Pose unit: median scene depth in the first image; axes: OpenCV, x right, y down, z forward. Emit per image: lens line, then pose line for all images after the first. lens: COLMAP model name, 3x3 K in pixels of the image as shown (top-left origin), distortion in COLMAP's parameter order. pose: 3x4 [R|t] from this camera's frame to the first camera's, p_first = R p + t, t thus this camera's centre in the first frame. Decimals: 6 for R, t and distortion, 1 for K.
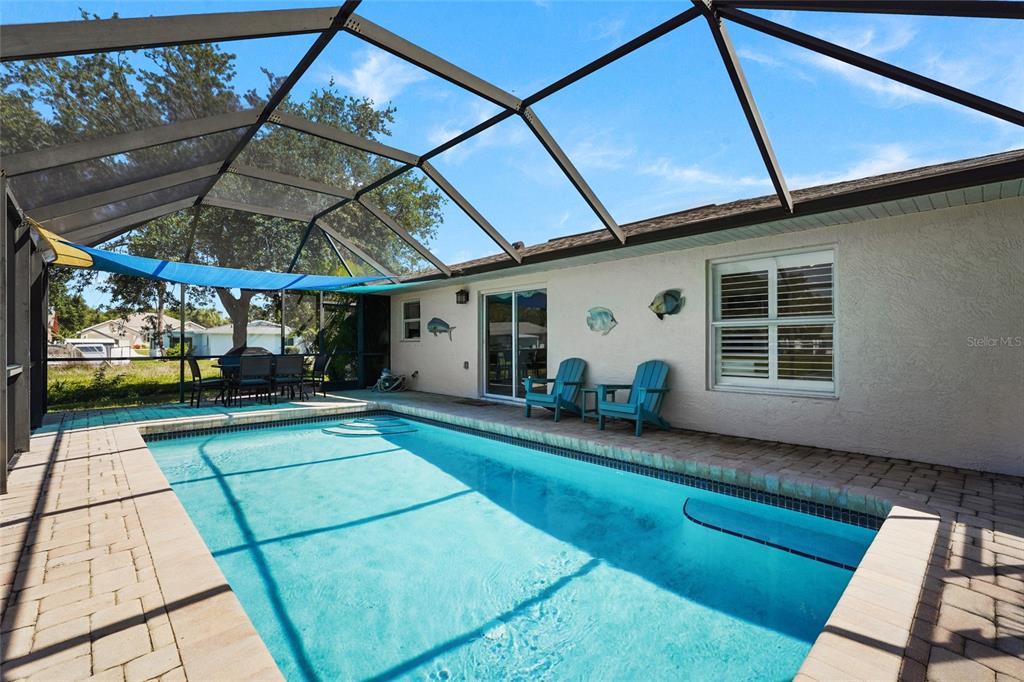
lens RADIAL K [[453.5, 0, 514.6], [0, 453.5, 344.3], [0, 0, 1]] dist [0.000877, 0.000056]
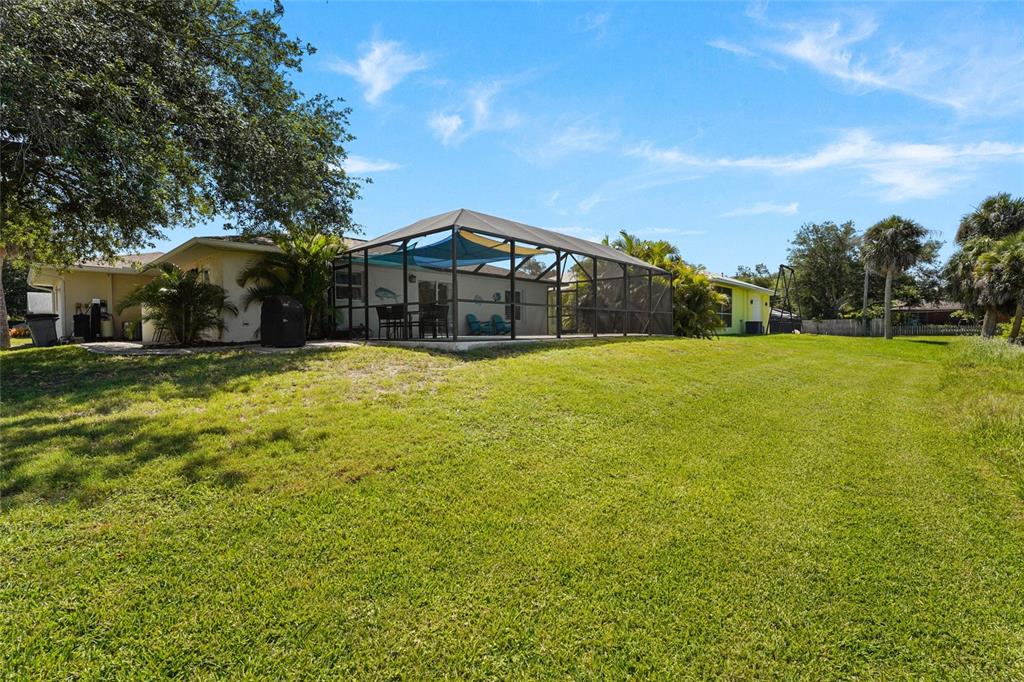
lens RADIAL K [[453.5, 0, 514.6], [0, 453.5, 344.3], [0, 0, 1]] dist [0.000877, 0.000056]
pose [[-0.067263, -0.020041, 0.997534, -2.668837], [0.012127, 0.999708, 0.020902, 0.167614], [-0.997662, 0.013503, -0.067001, 1.006861]]
